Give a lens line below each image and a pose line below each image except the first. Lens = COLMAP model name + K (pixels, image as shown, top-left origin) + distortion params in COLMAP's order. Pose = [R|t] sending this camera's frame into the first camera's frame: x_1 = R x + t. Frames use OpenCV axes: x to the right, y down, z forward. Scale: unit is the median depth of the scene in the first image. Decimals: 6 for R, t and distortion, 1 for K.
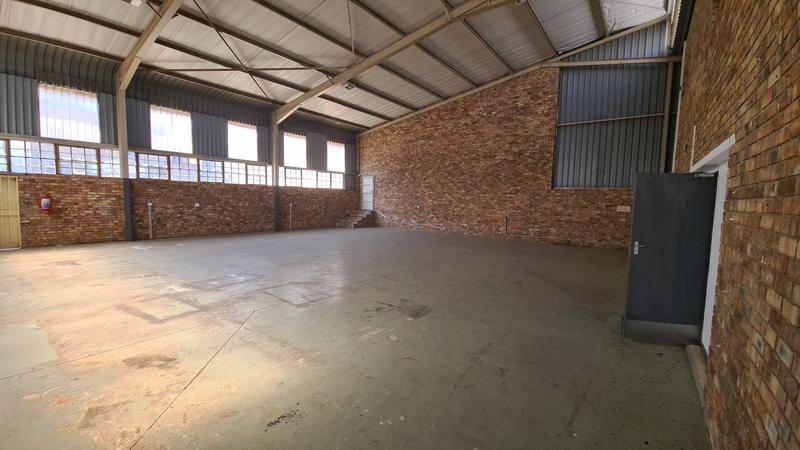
lens RADIAL K [[322.2, 0, 395.8], [0, 322.2, 226.1], [0, 0, 1]] dist [0.008143, -0.005833]
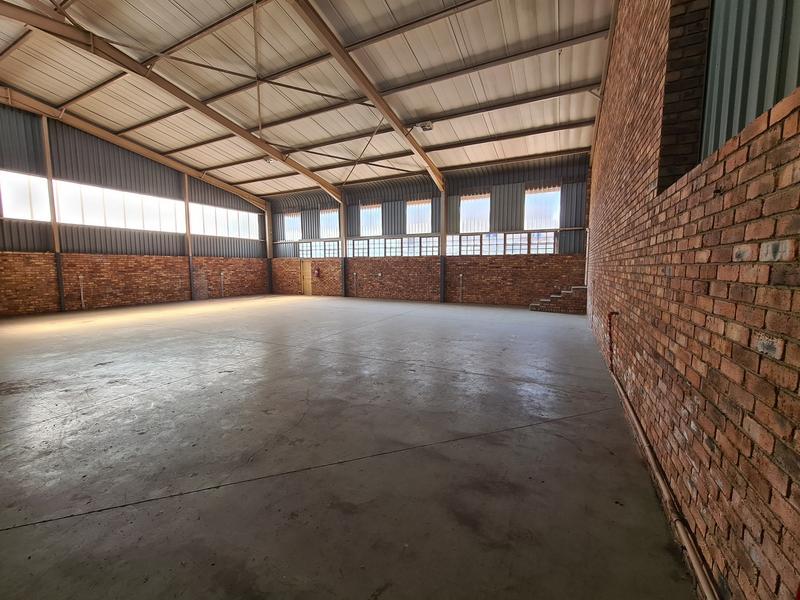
lens RADIAL K [[320.7, 0, 400.1], [0, 320.7, 297.2], [0, 0, 1]] dist [-0.010229, -0.000013]
pose [[0.178808, 0.069902, -0.981398, 0.606742], [-0.080343, 0.995179, 0.056246, -0.048628], [0.980598, 0.068791, 0.183562, 0.767121]]
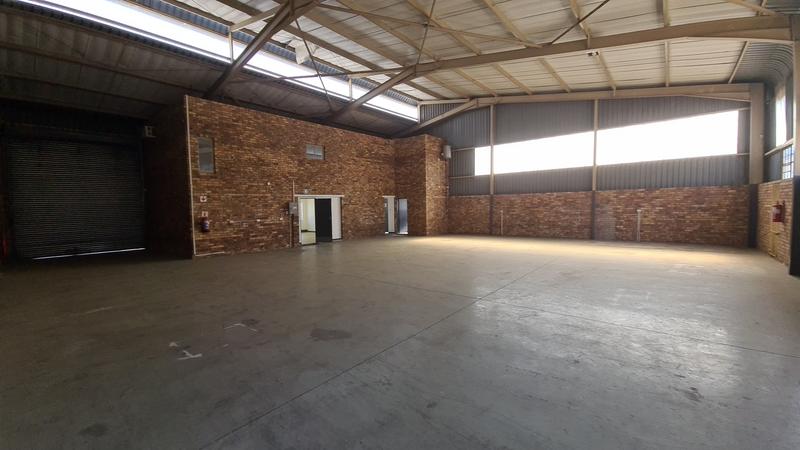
lens RADIAL K [[322.2, 0, 395.1], [0, 322.2, 224.5], [0, 0, 1]] dist [0.008143, -0.005833]
pose [[-0.998249, -0.007725, 0.058639, -0.061071], [0.000776, 0.989638, 0.143584, -0.110036], [-0.059141, 0.143378, -0.987899, 1.295339]]
